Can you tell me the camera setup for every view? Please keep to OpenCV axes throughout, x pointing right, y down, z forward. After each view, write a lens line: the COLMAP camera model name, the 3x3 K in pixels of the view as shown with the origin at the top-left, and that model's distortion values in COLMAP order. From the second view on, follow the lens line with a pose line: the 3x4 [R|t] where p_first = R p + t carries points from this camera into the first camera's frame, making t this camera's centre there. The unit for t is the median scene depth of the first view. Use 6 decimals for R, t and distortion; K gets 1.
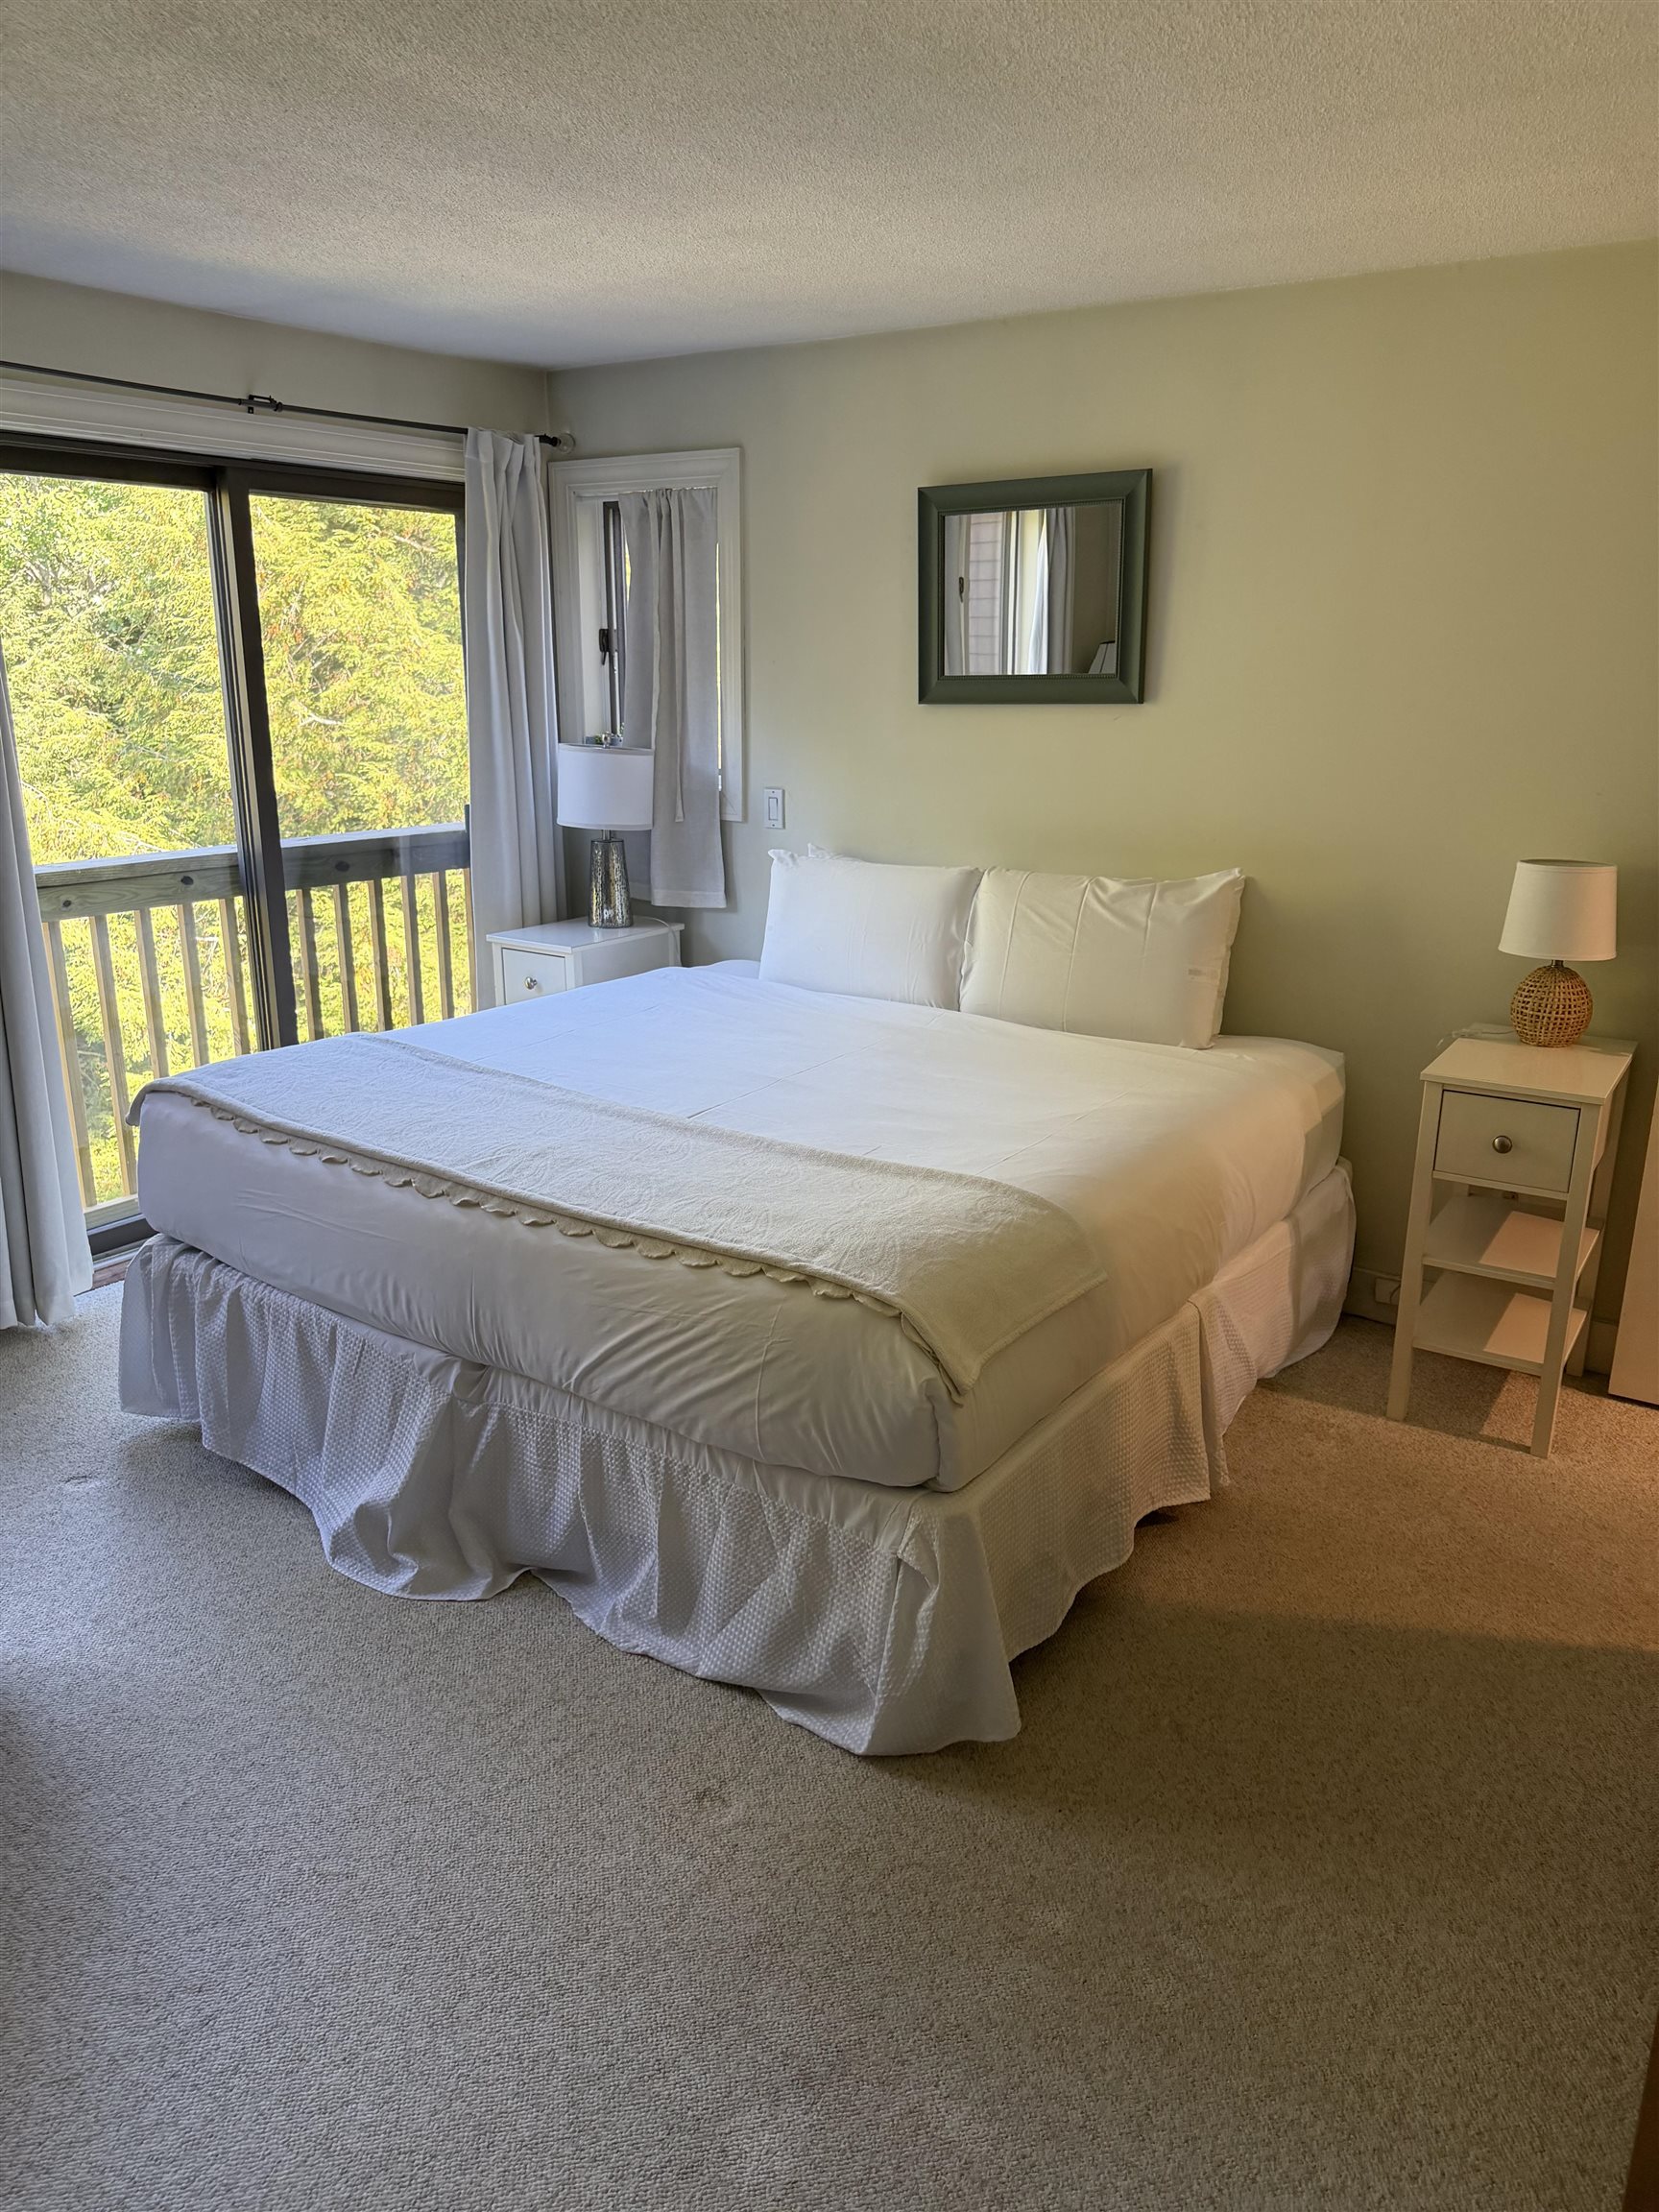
lens RADIAL K [[1562.0, 0, 830.0], [0, 1562.0, 1101.1], [0, 0, 1]] dist [0.060354, -0.080637]
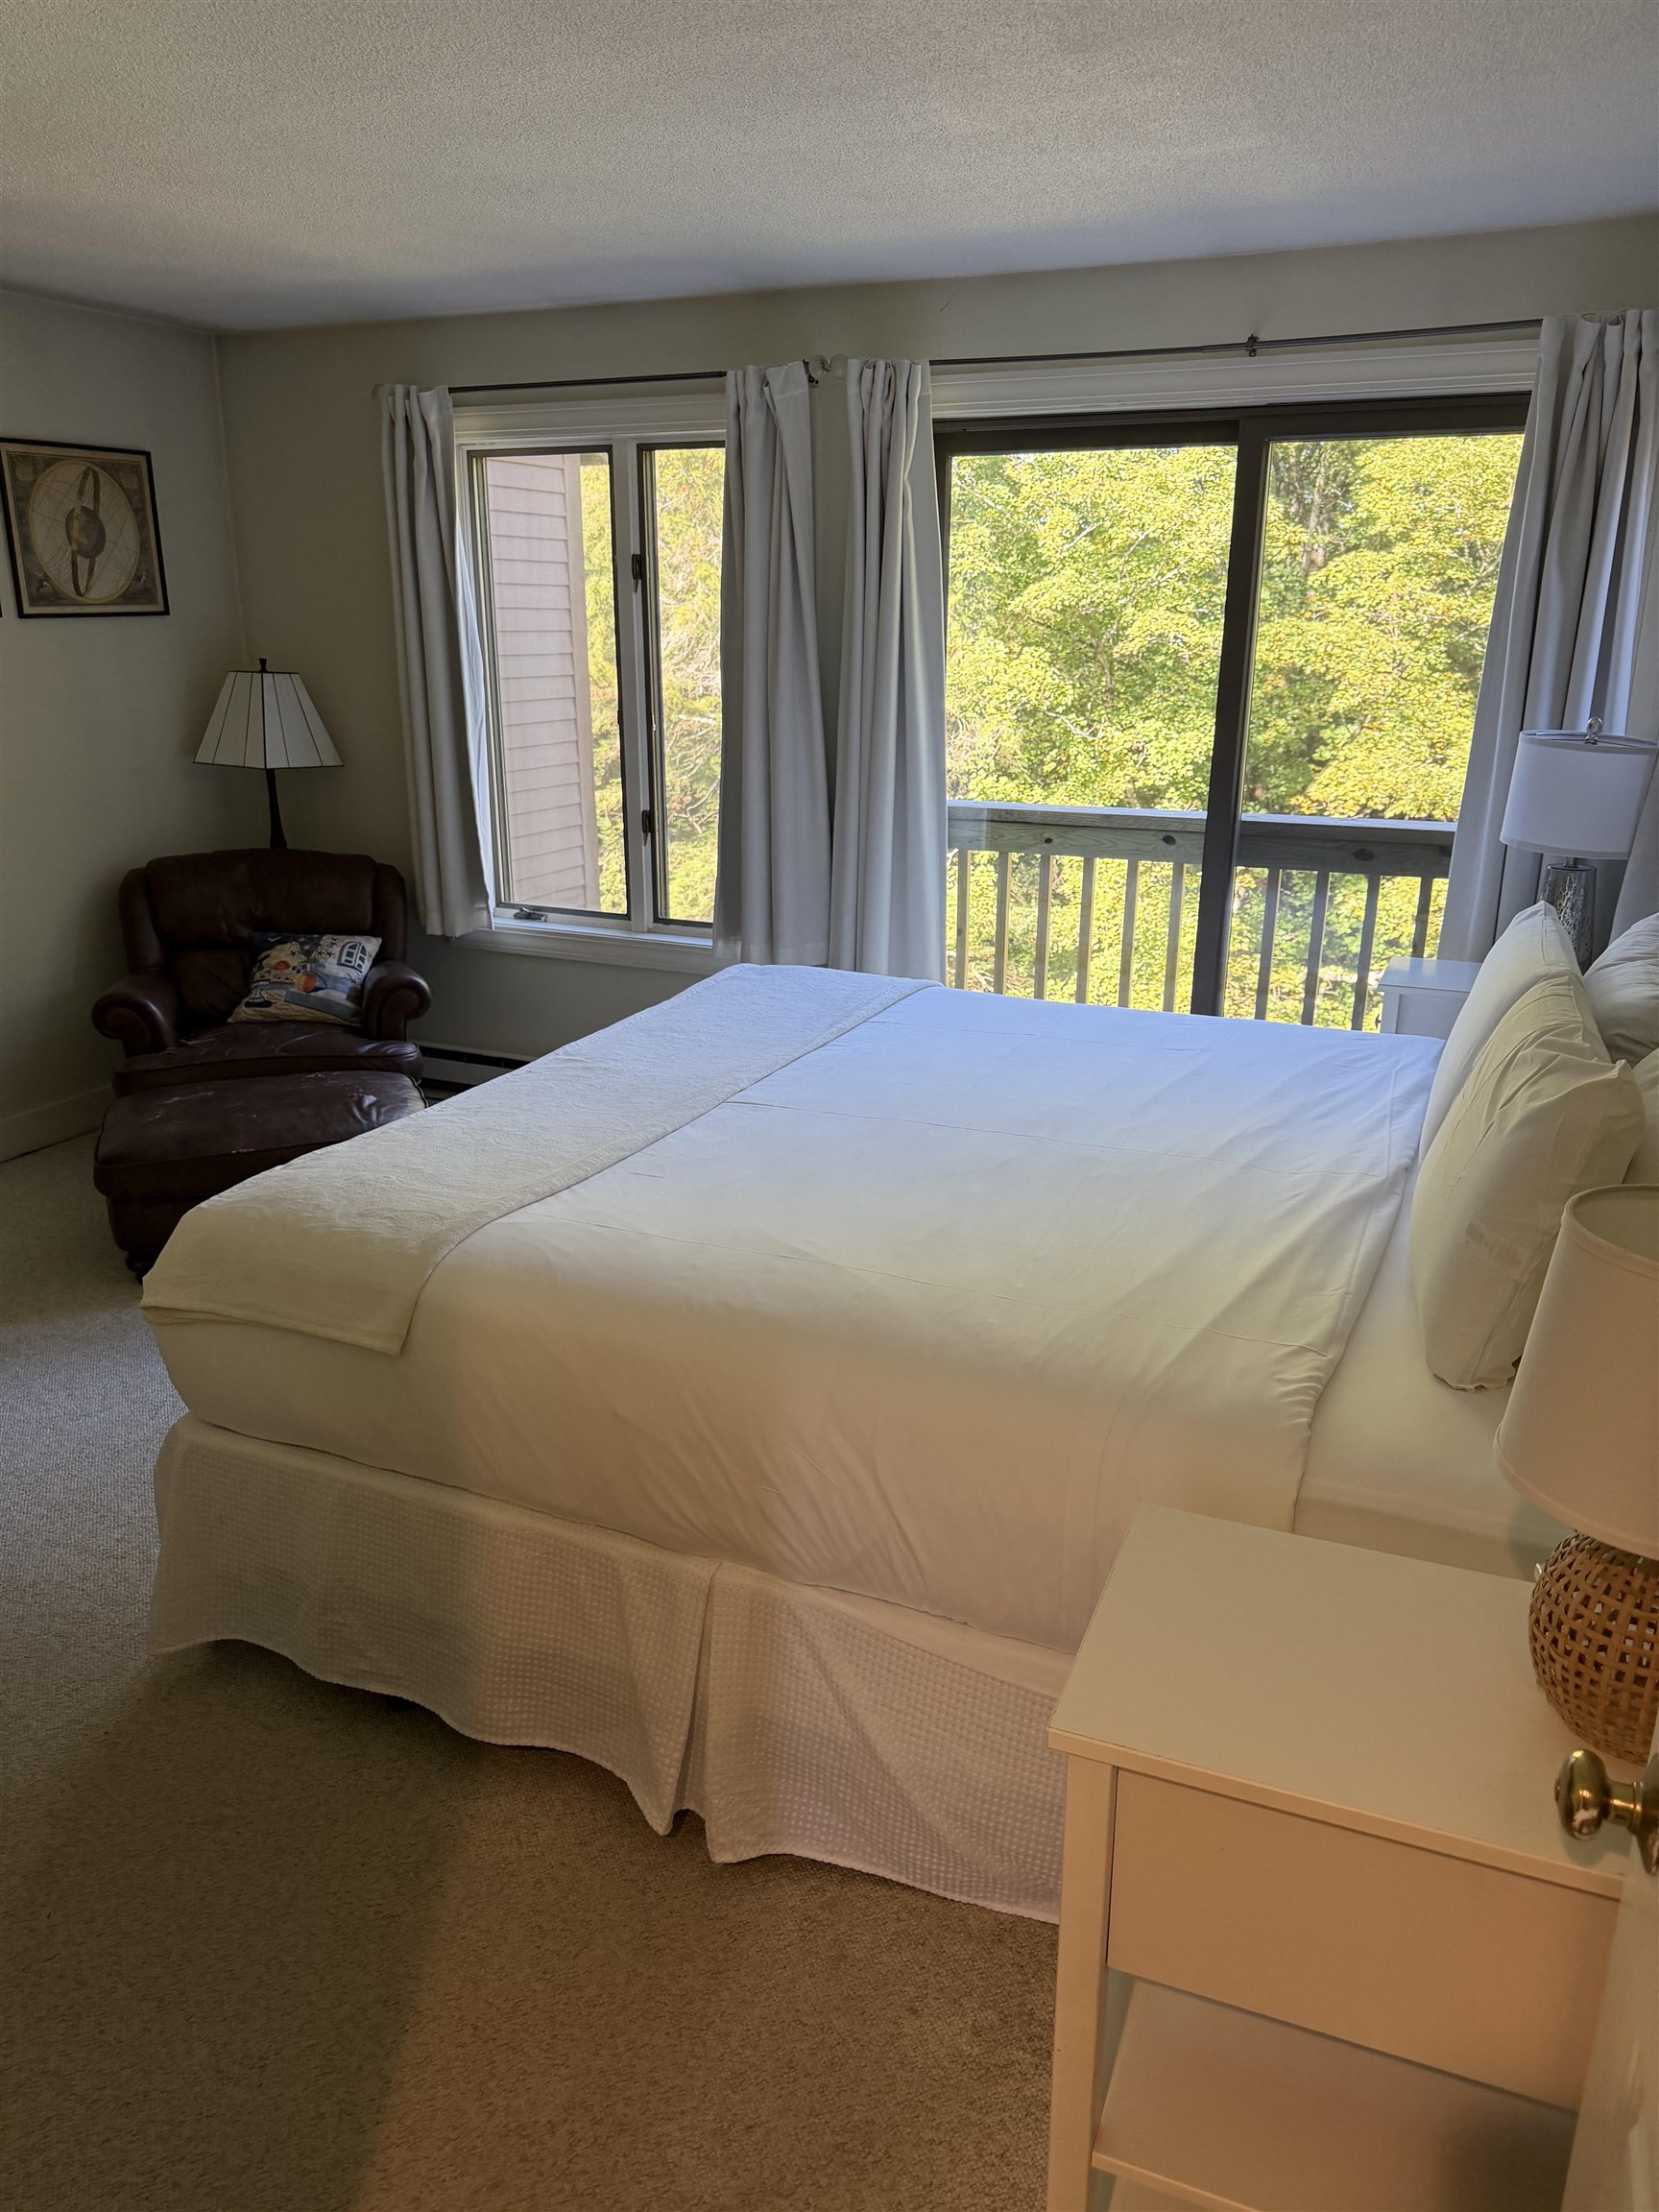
lens RADIAL K [[1562.0, 0, 832.4], [0, 1562.0, 1103.1], [0, 0, 1]] dist [0.060354, -0.080637]
pose [[0.238860, 0.277553, -0.930543, 0.558358], [-0.274955, 0.938396, 0.209317, -0.139018], [0.931314, 0.205860, 0.300460, 0.553005]]
